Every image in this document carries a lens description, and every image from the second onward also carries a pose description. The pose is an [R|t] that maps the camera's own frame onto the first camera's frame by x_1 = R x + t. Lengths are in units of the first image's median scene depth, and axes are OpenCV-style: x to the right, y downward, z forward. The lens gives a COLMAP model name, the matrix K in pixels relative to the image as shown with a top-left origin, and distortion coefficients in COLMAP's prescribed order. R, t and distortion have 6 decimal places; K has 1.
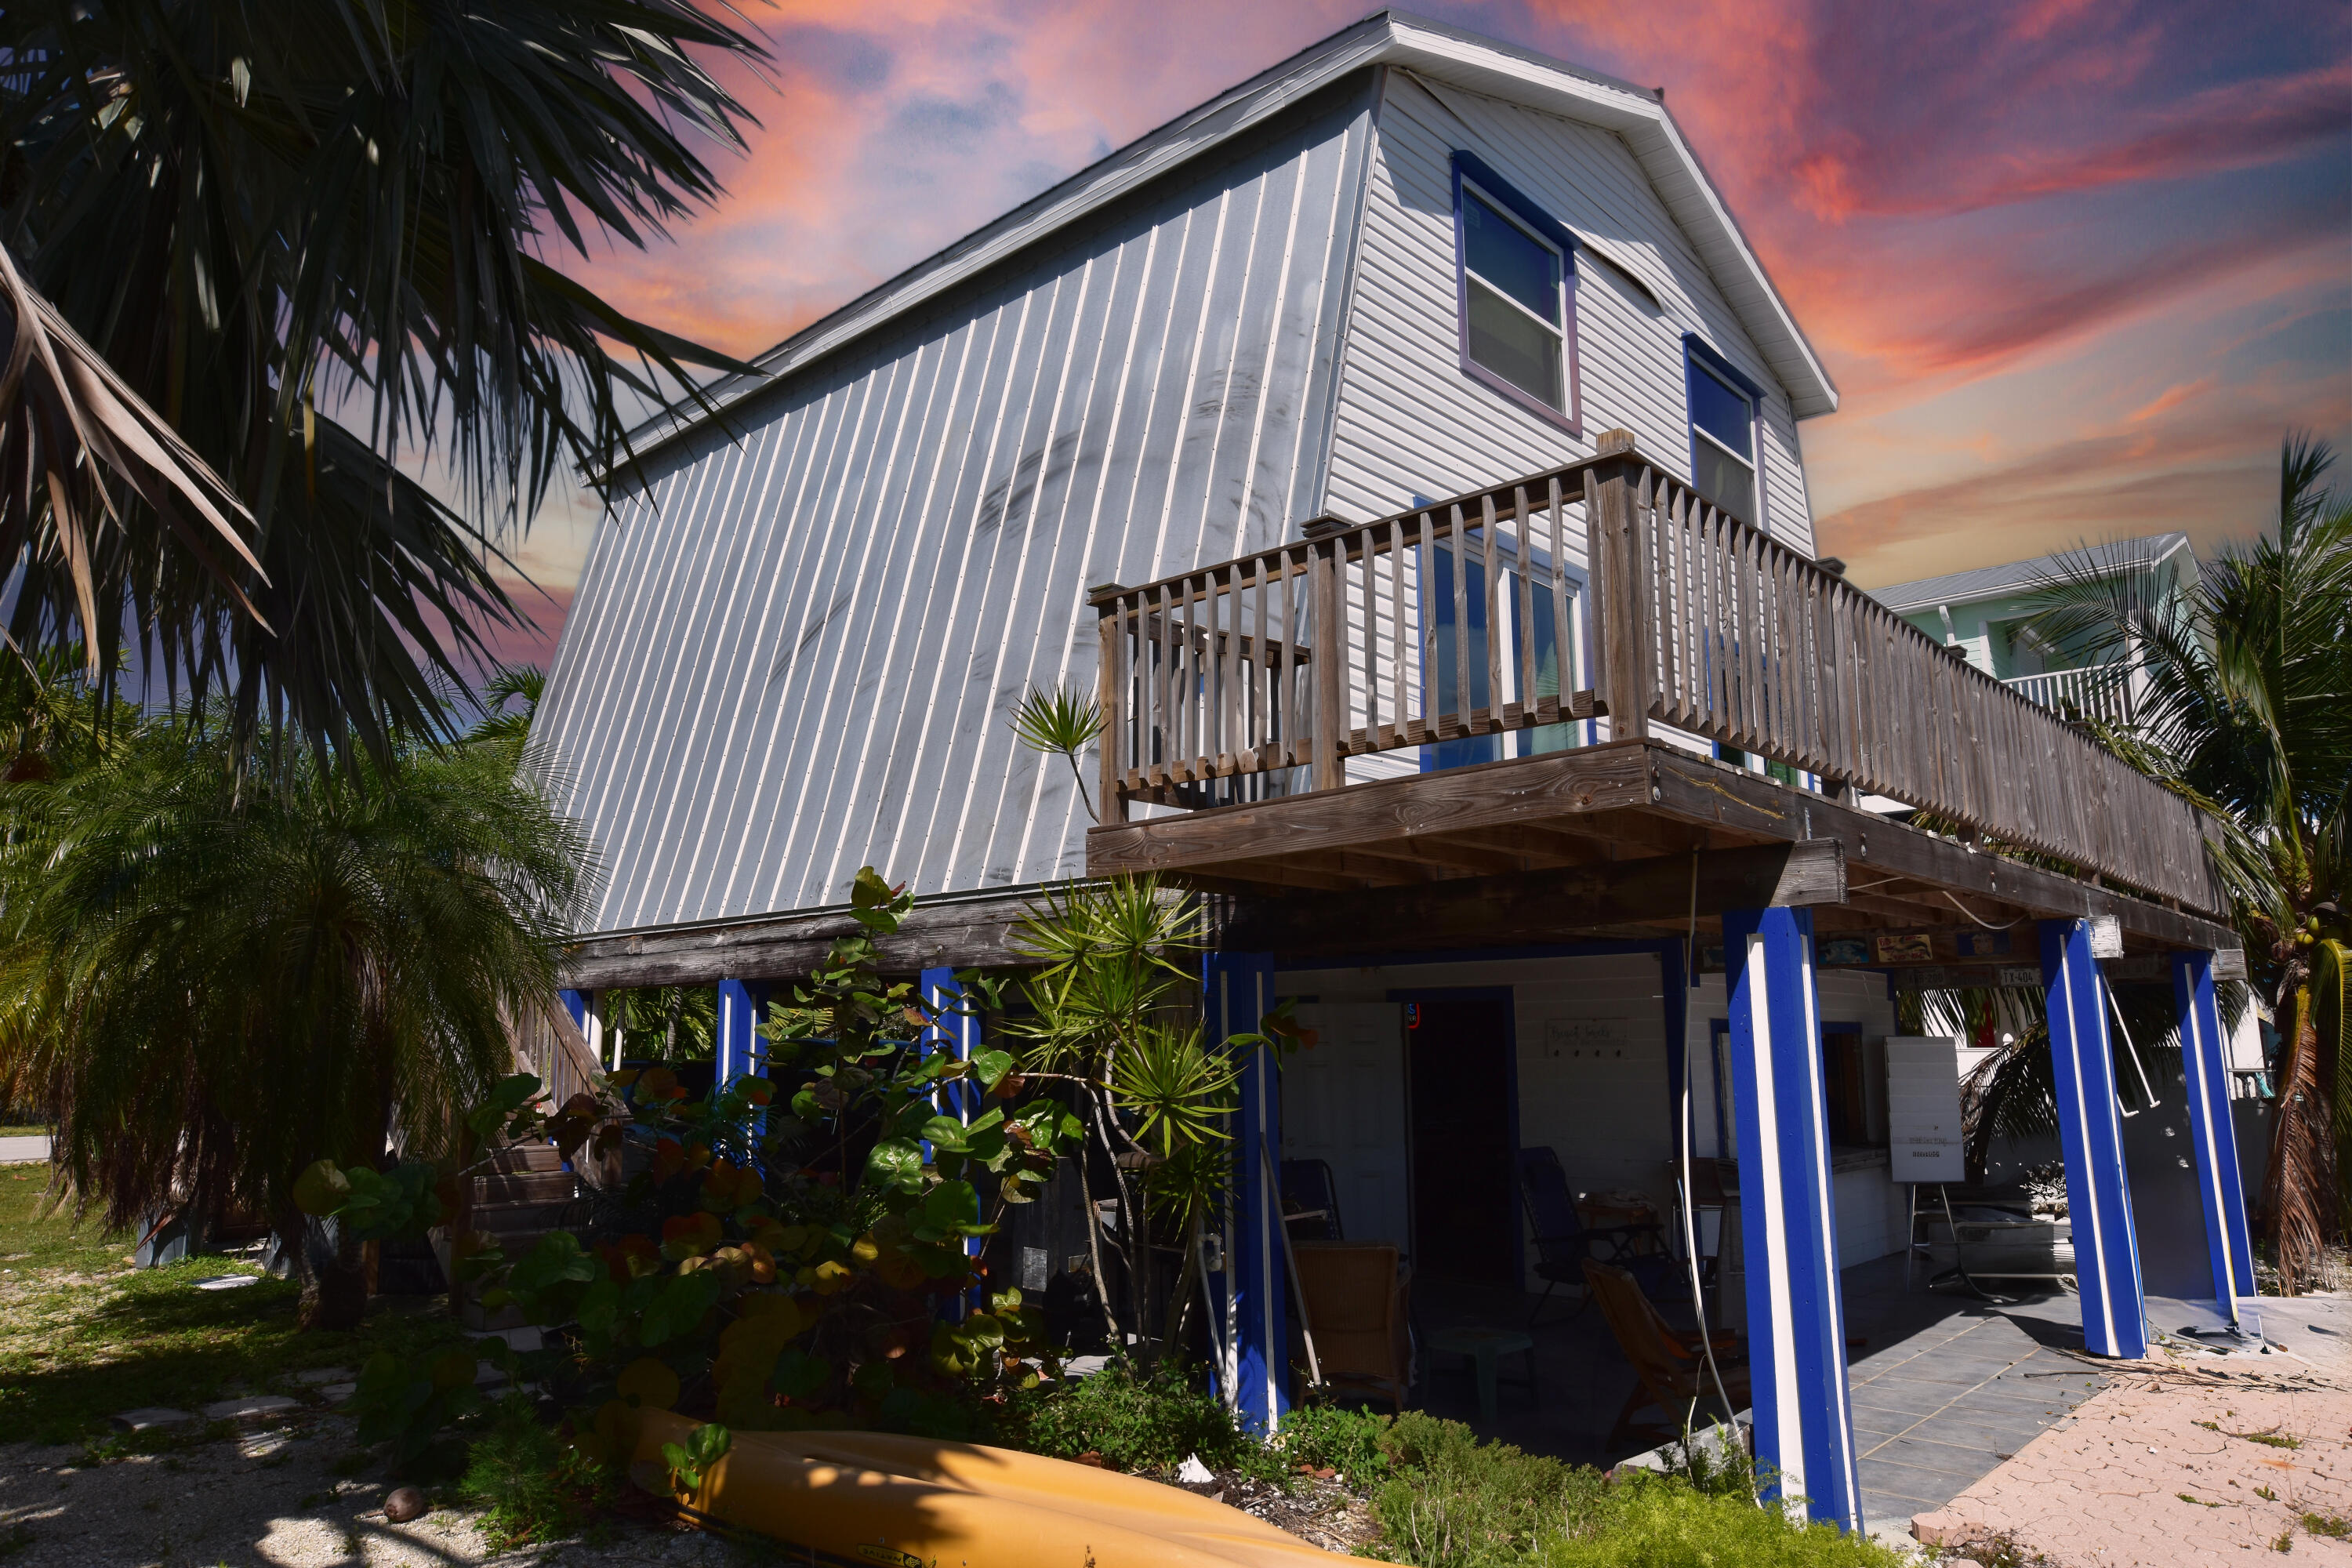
lens RADIAL K [[1492.4, 0, 1178.2], [0, 1492.4, 780.7], [0, 0, 1]] dist [0.021870, 0.000234]
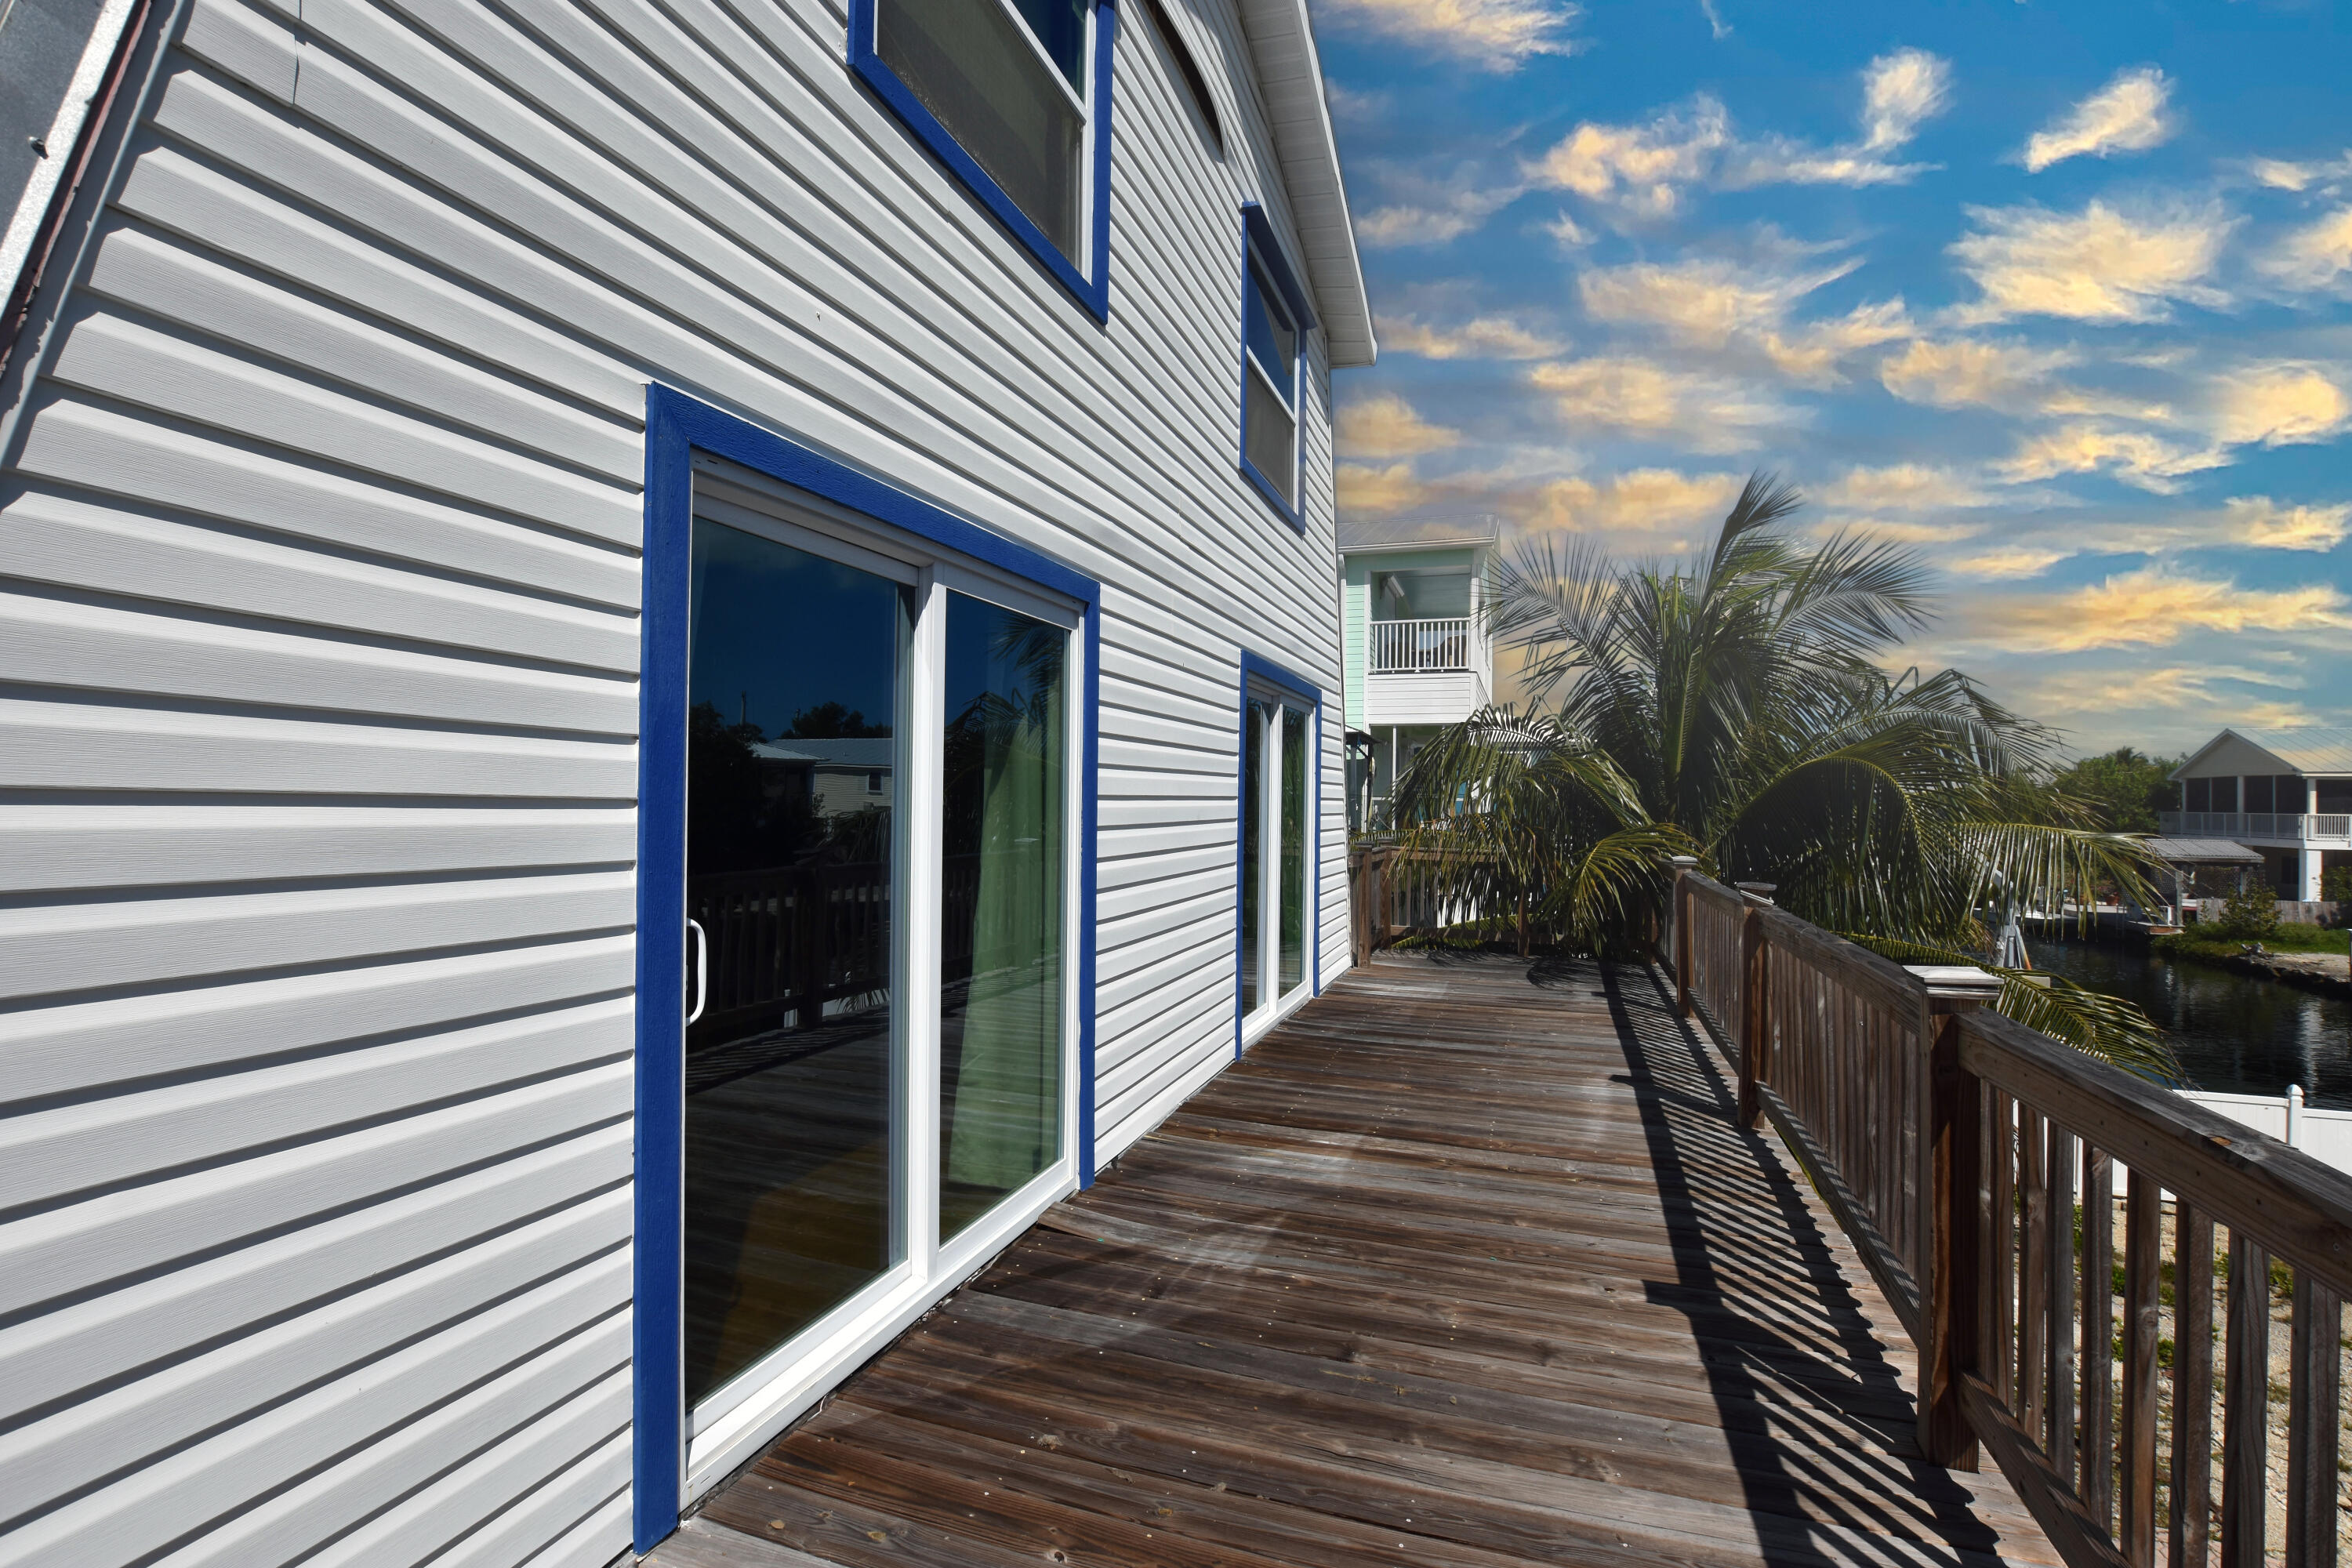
lens RADIAL K [[1073.6, 0, 1176.0], [0, 1073.6, 784.0], [0, 0, 1]] dist [-0.024239, 0.010244]
pose [[0.922677, 0.024435, 0.384800, 0.144486], [-0.083962, 0.986774, 0.138664, -0.117074], [-0.376322, -0.160251, 0.912525, 0.596634]]
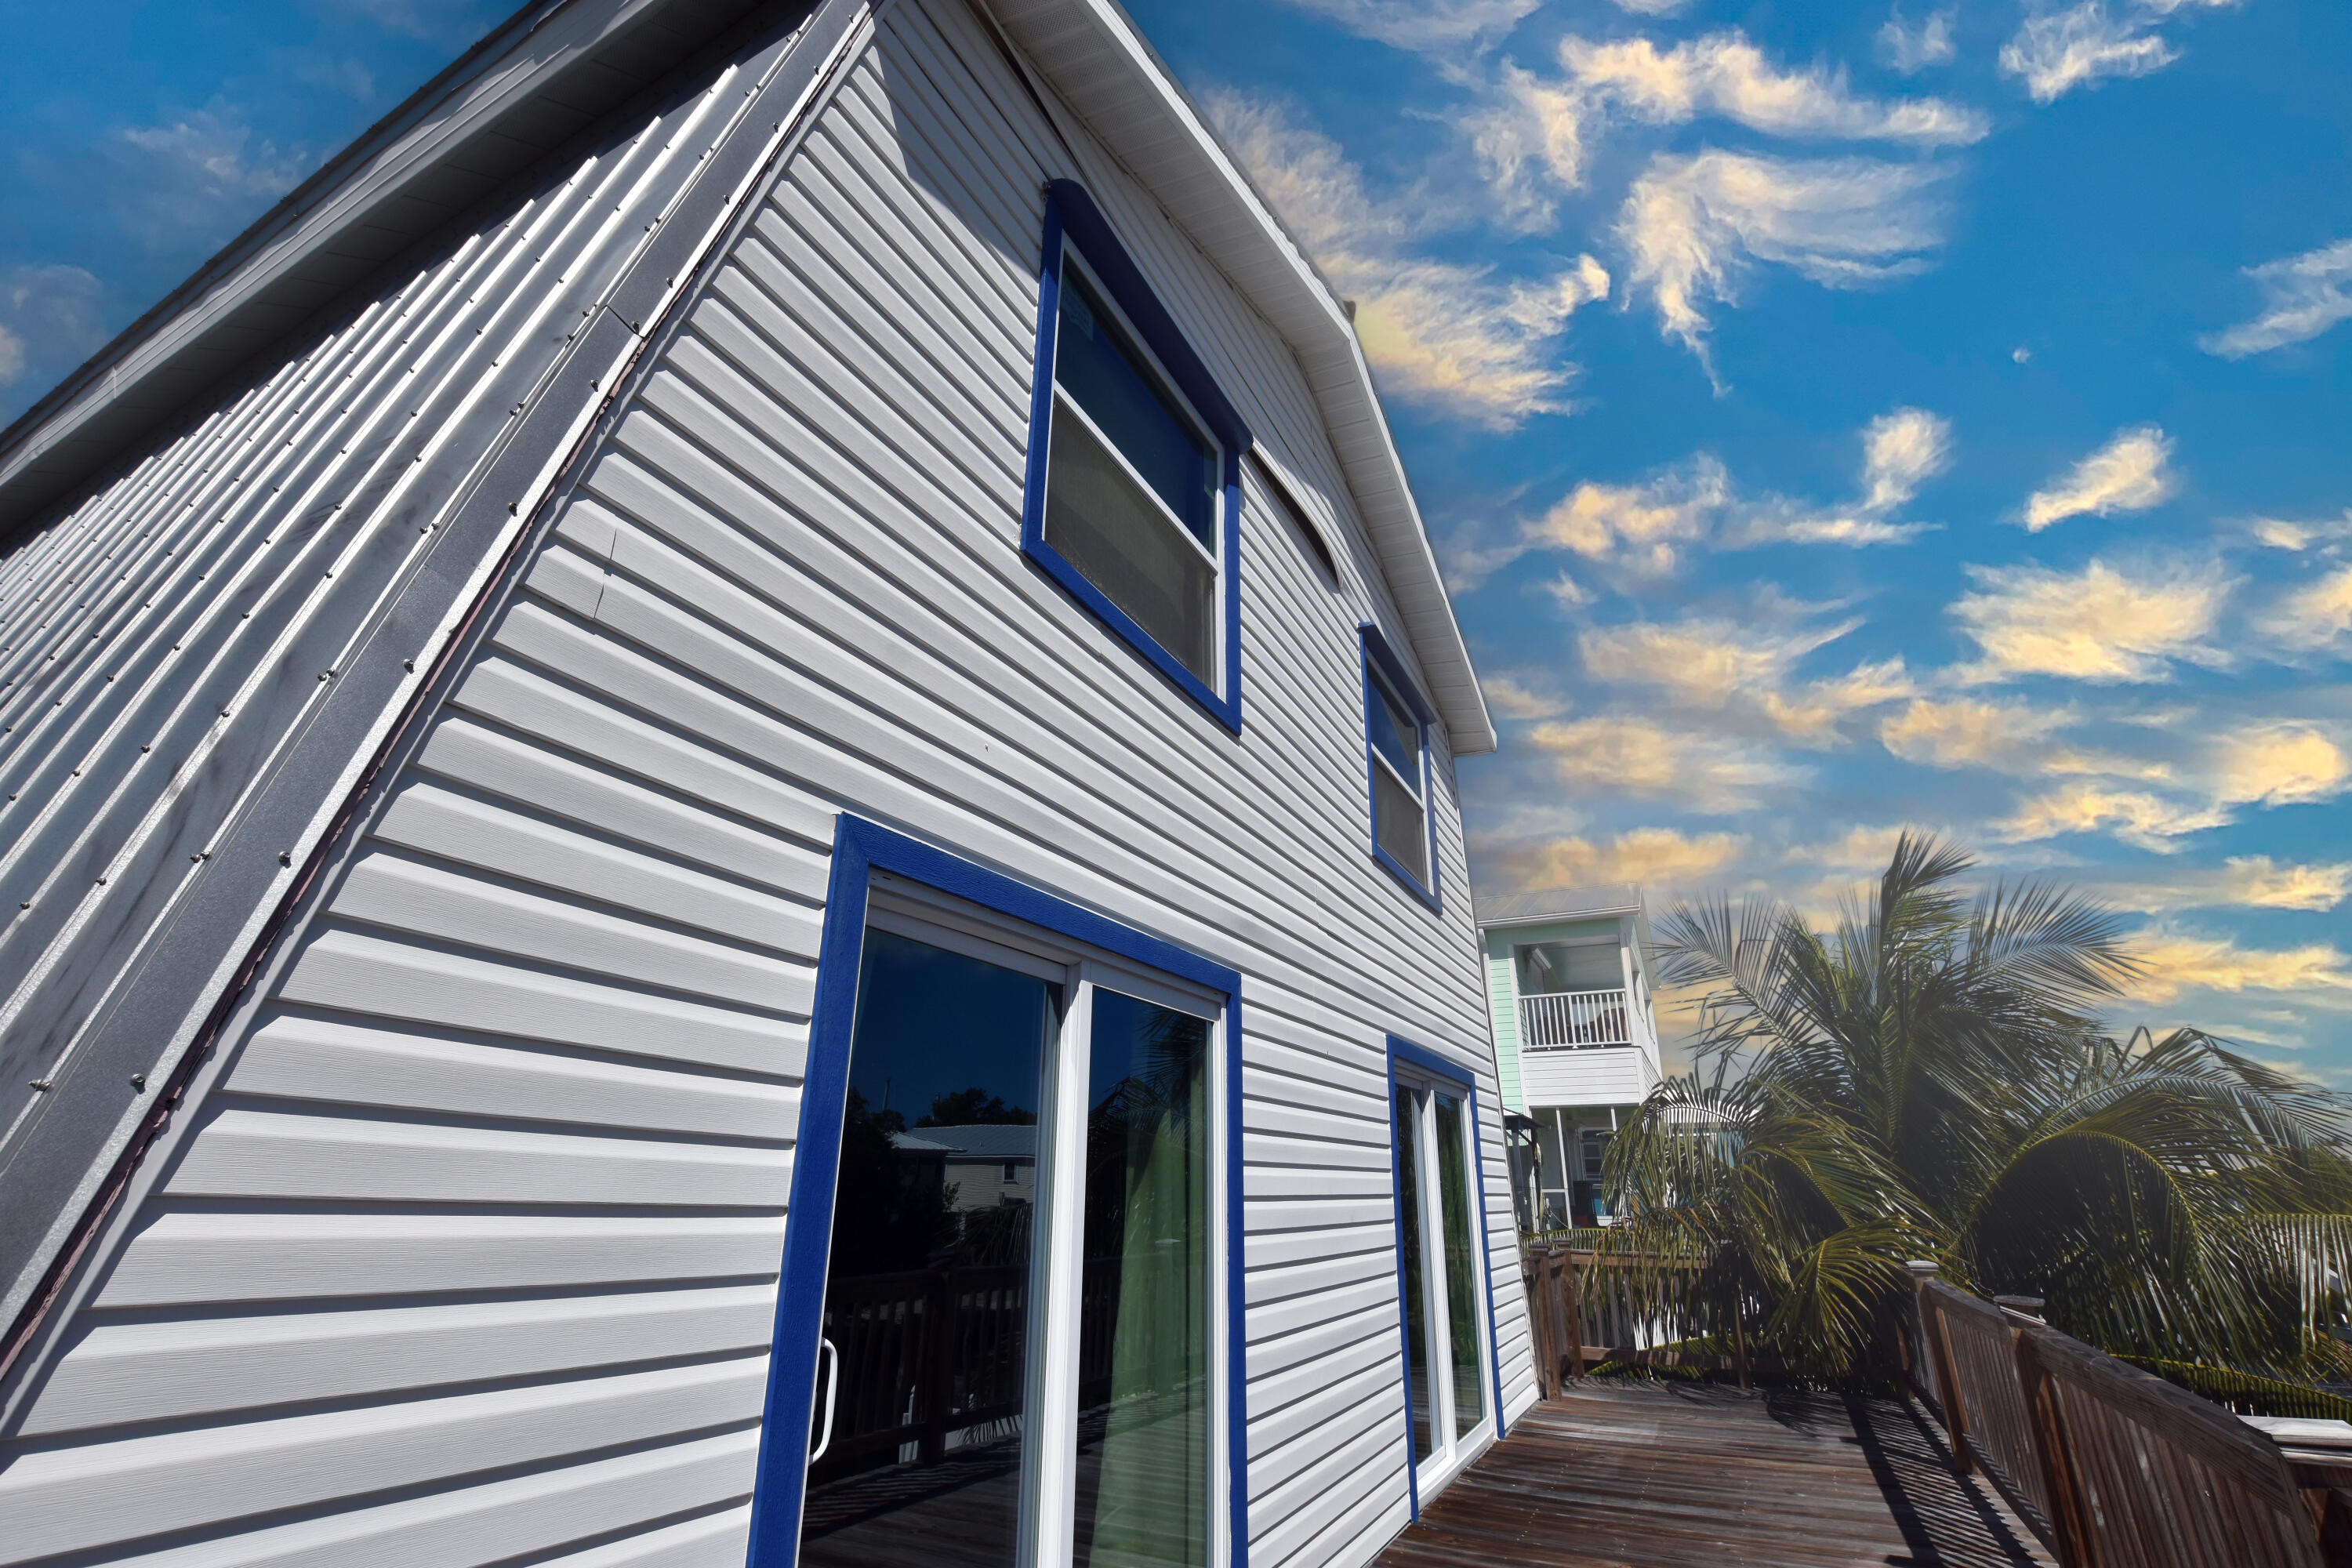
lens RADIAL K [[1074.5, 0, 1176.0], [0, 1074.5, 784.0], [0, 0, 1]] dist [-0.024460, 0.006787]
pose [[0.964639, 0.107928, 0.240466, 0.141671], [-0.060225, 0.978440, -0.197555, -0.121126], [-0.256603, 0.176087, 0.950341, 0.592562]]
